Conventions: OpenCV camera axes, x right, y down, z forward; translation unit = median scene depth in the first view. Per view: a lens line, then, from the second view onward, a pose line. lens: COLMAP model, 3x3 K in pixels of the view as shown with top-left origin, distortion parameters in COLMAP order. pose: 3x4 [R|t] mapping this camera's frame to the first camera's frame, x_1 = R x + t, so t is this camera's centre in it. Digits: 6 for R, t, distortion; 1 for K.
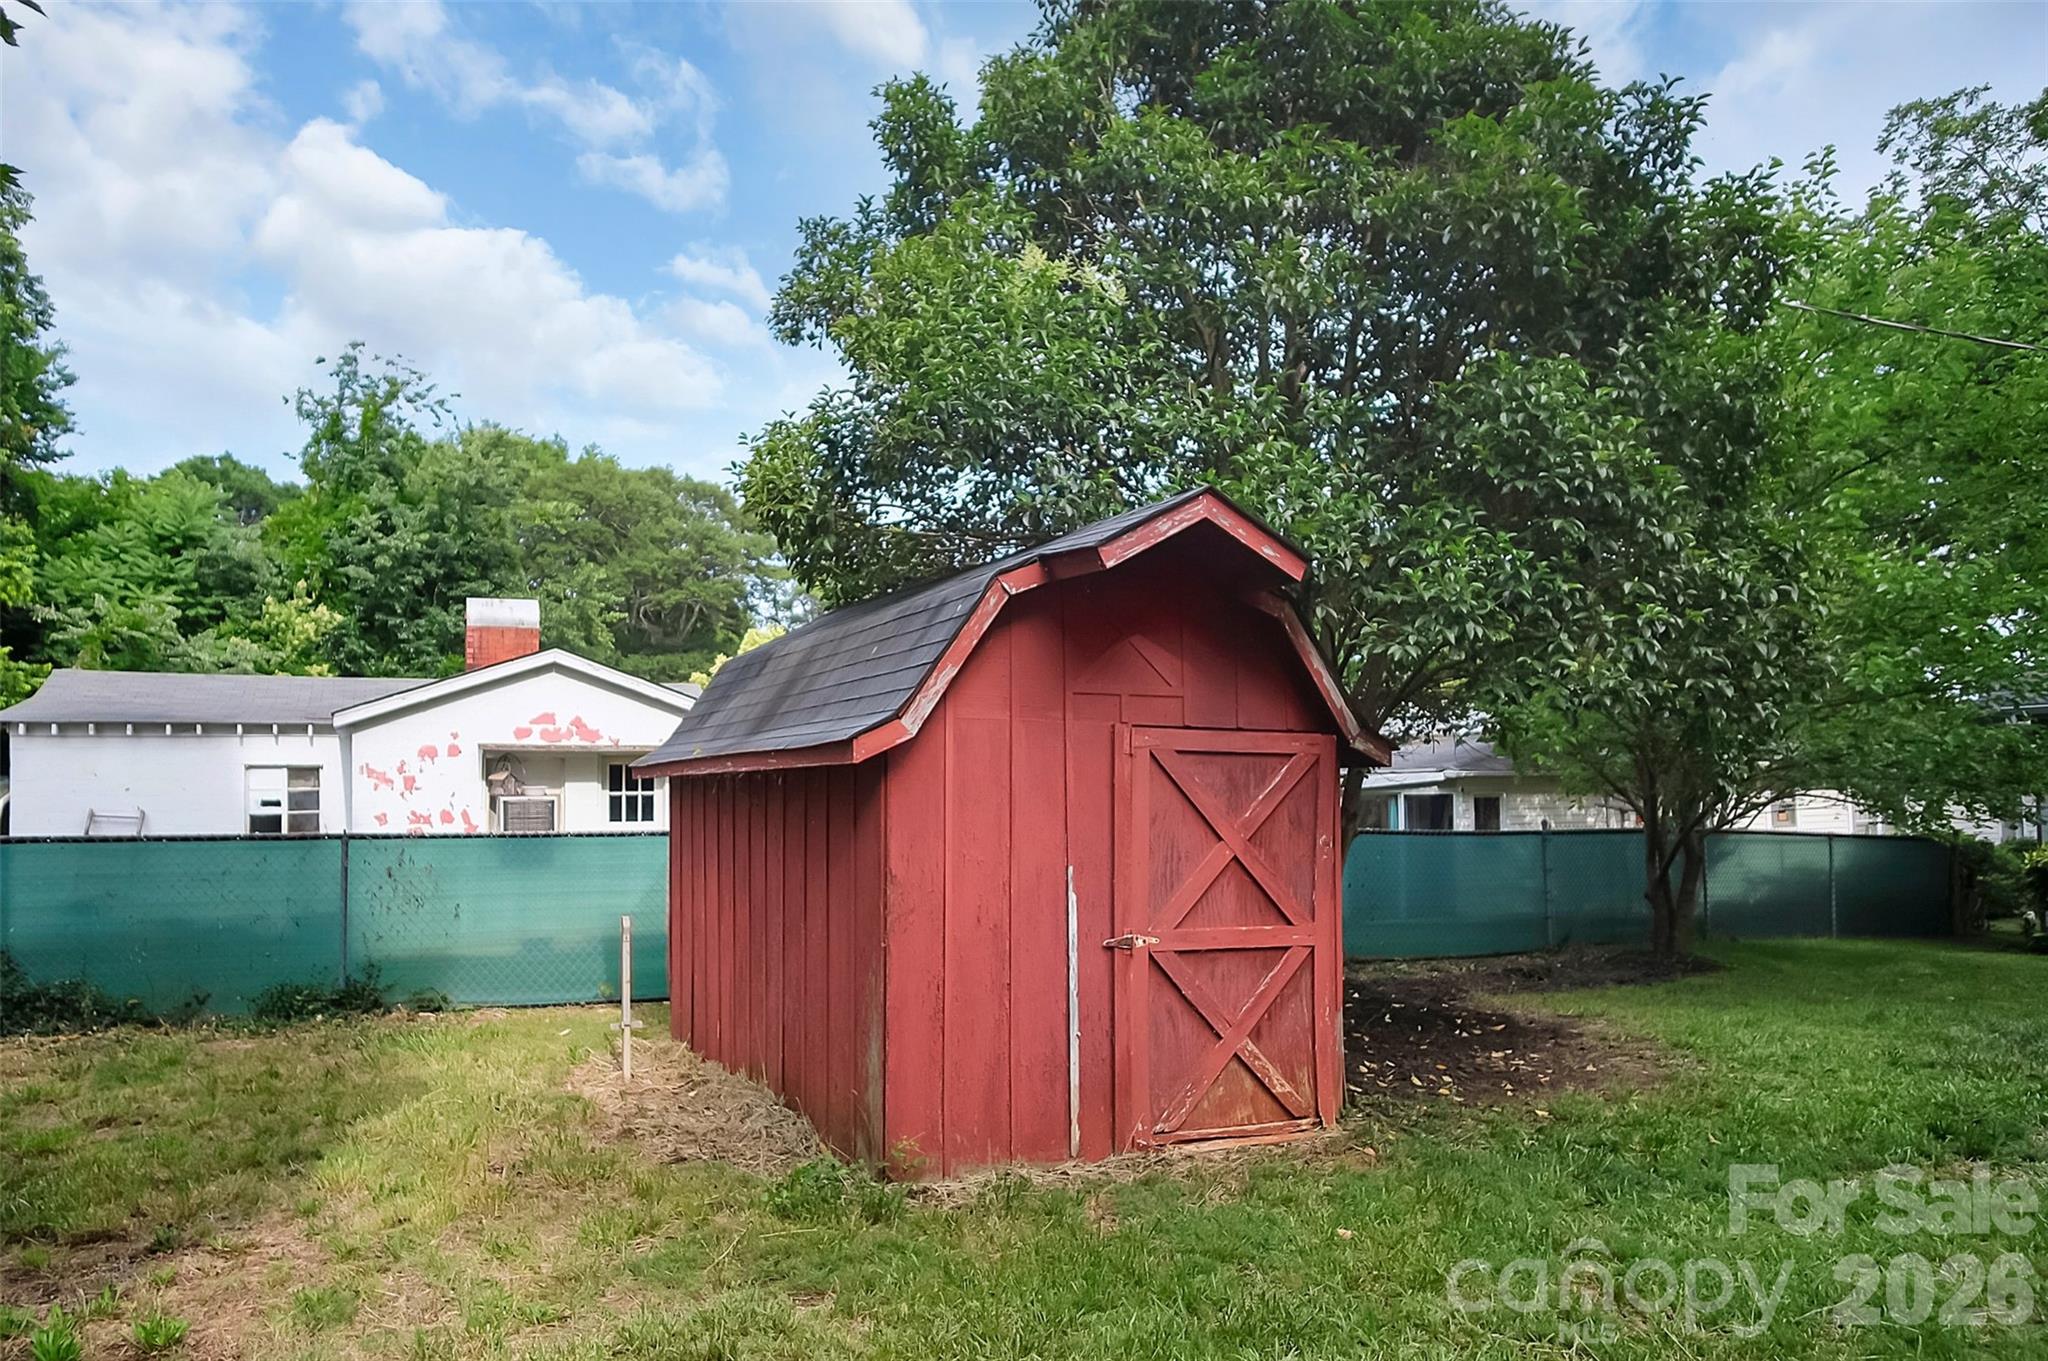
lens RADIAL K [[1266.9, 0, 922.0], [0, 1266.9, 759.0], [0, 0, 1]] dist [-0.035769, 0.006215]
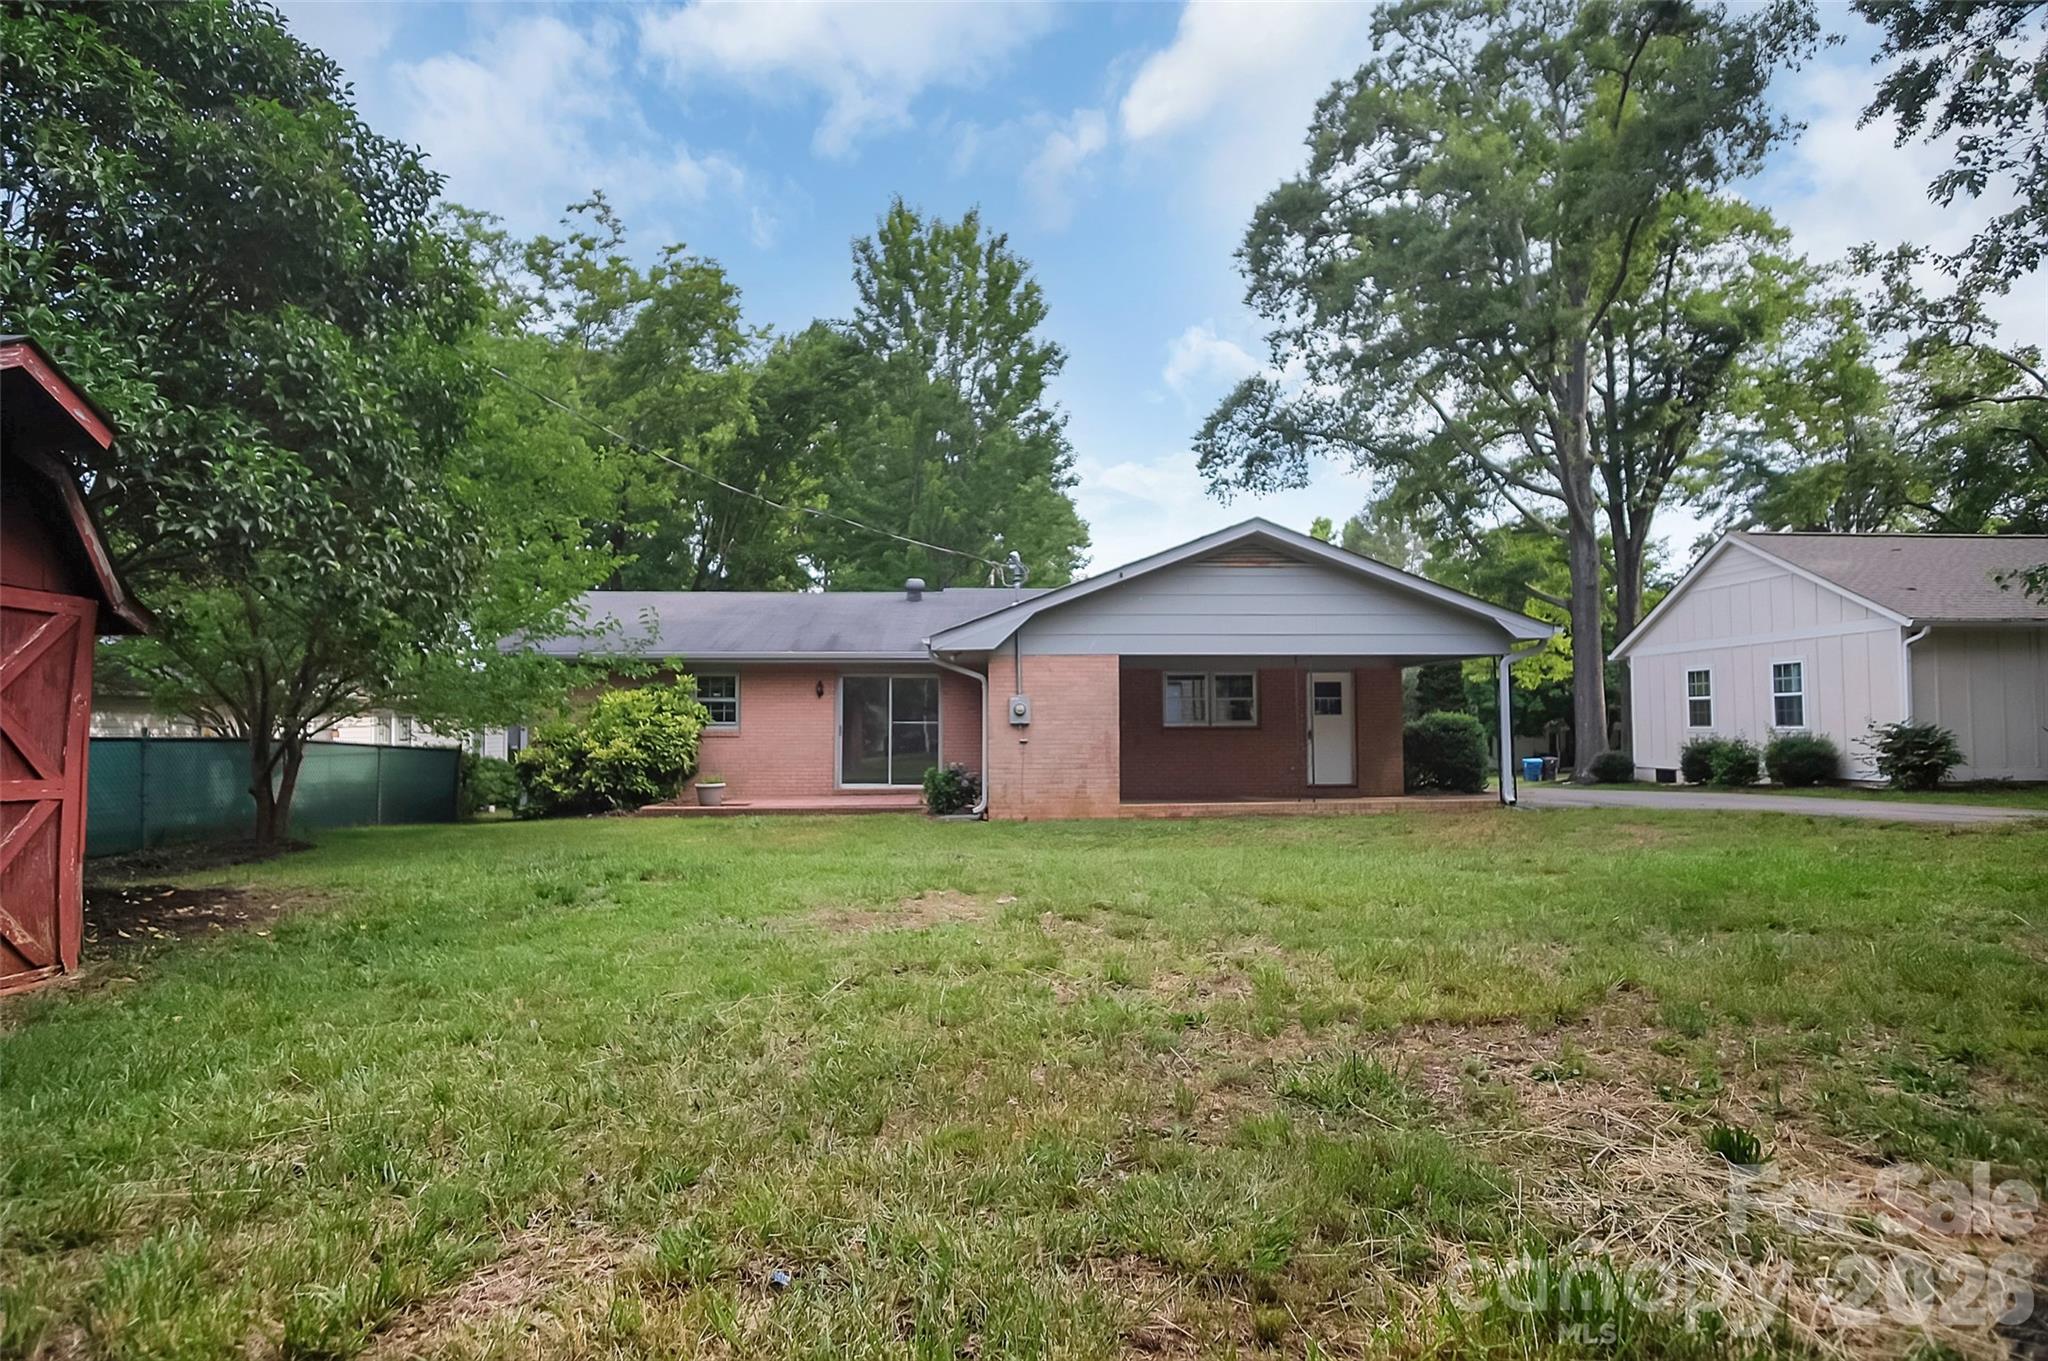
lens RADIAL K [[1119.7, 0, 1029.6], [0, 1119.7, 673.8], [0, 0, 1]] dist [-0.031647, 0.010139]
pose [[0.356590, 0.057617, 0.932483, -0.249138], [-0.030340, 0.998284, -0.050081, 0.064218], [-0.933768, -0.010433, 0.357726, -0.066028]]
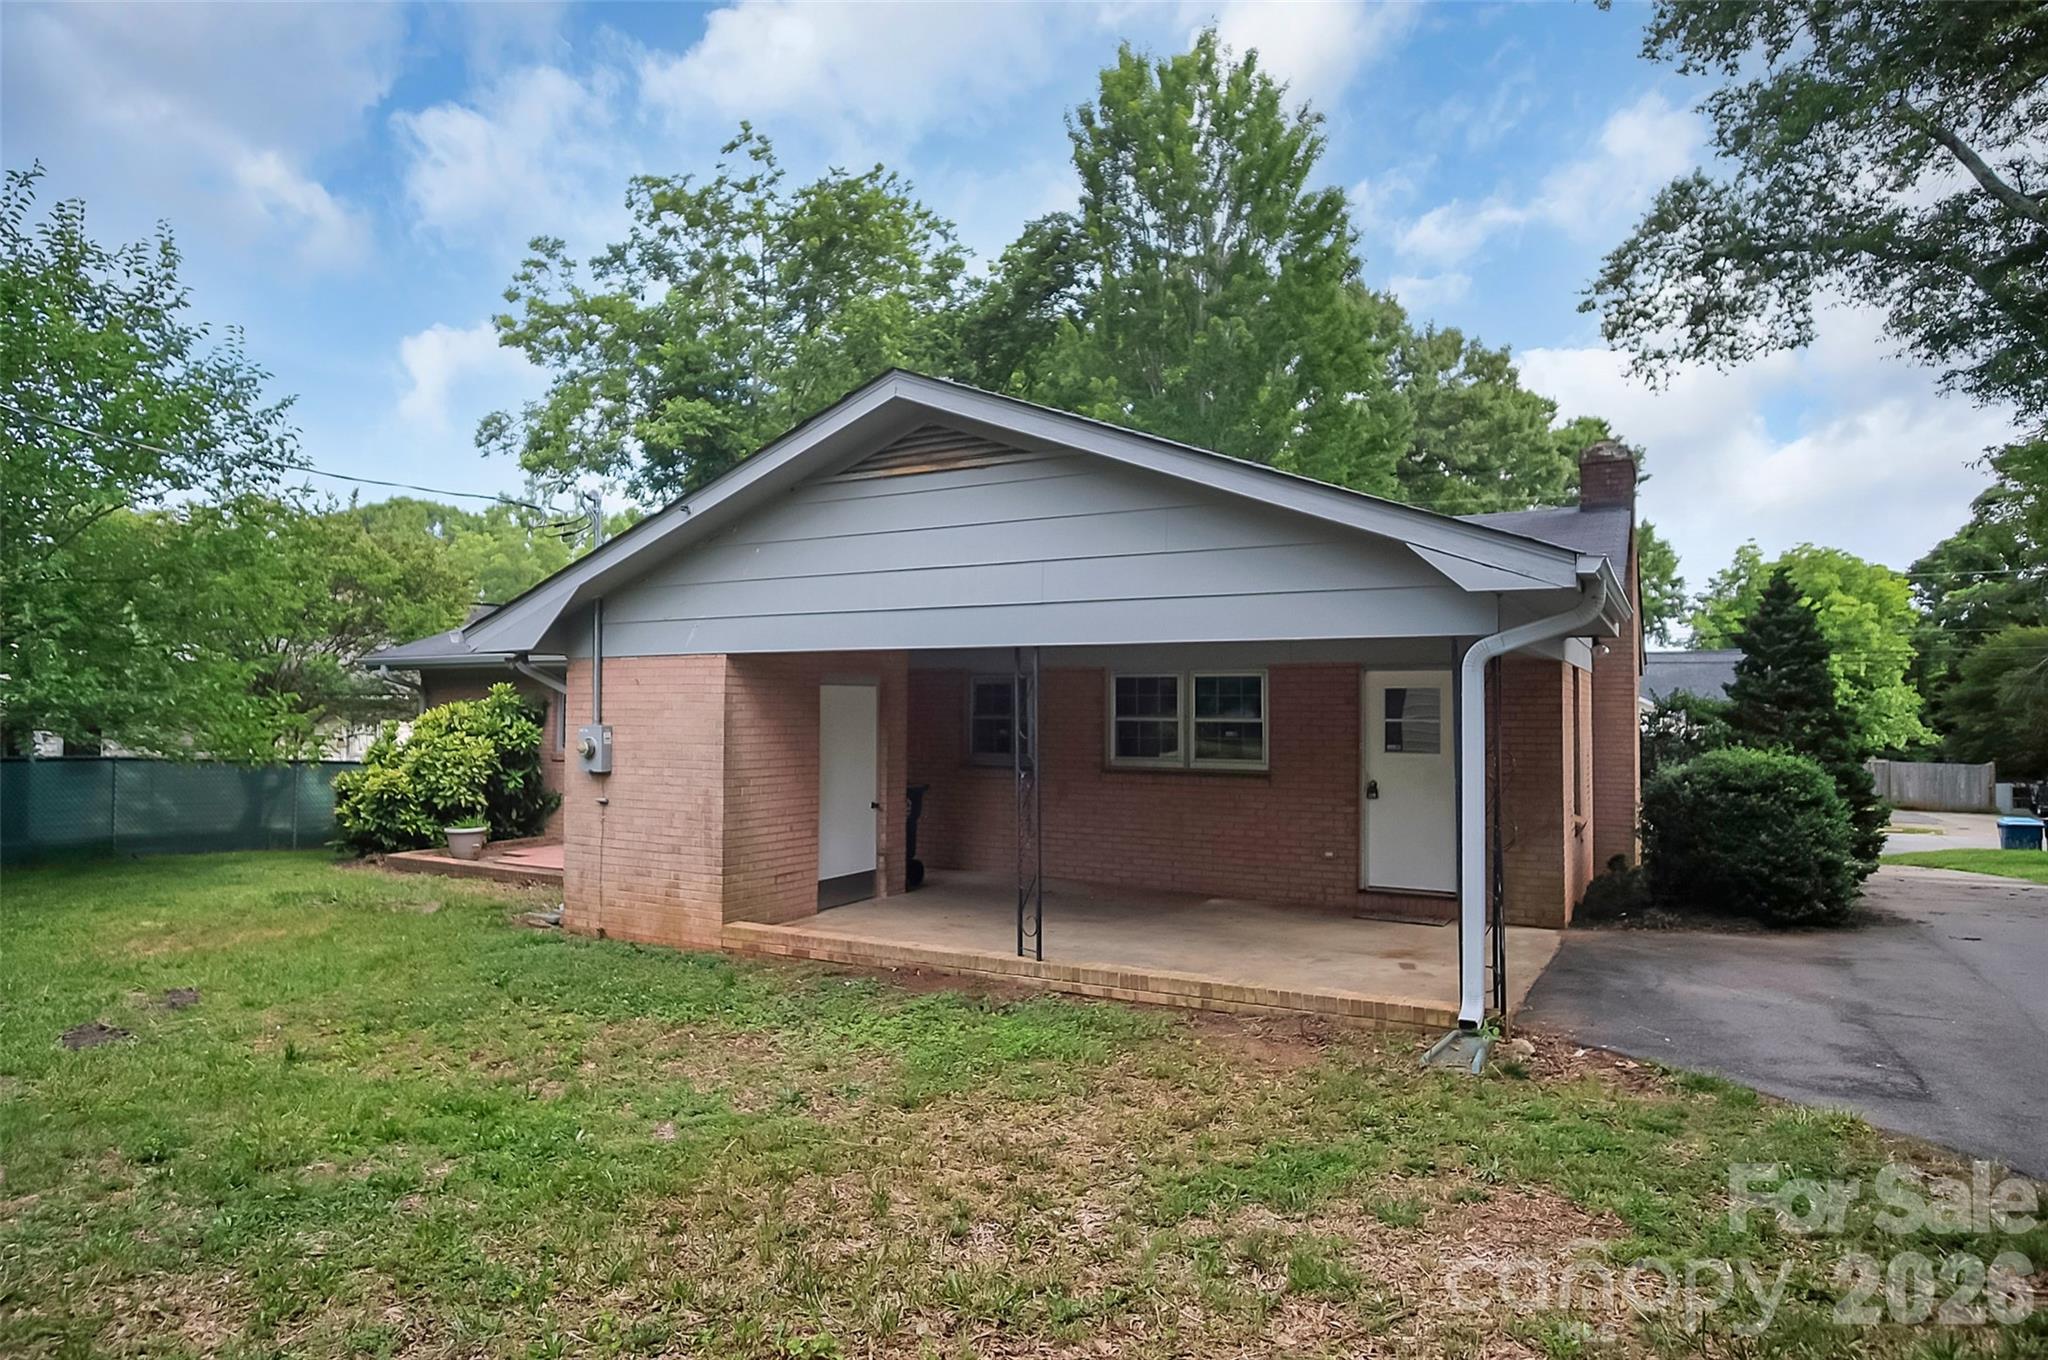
lens RADIAL K [[1182.6, 0, 984.5], [0, 1182.6, 686.6], [0, 0, 1]] dist [-0.030401, 0.000928]
pose [[0.794348, 0.029133, 0.606764, 1.486992], [-0.034131, 0.999412, -0.003302, -0.072499], [-0.606504, -0.018087, 0.794875, -0.707427]]
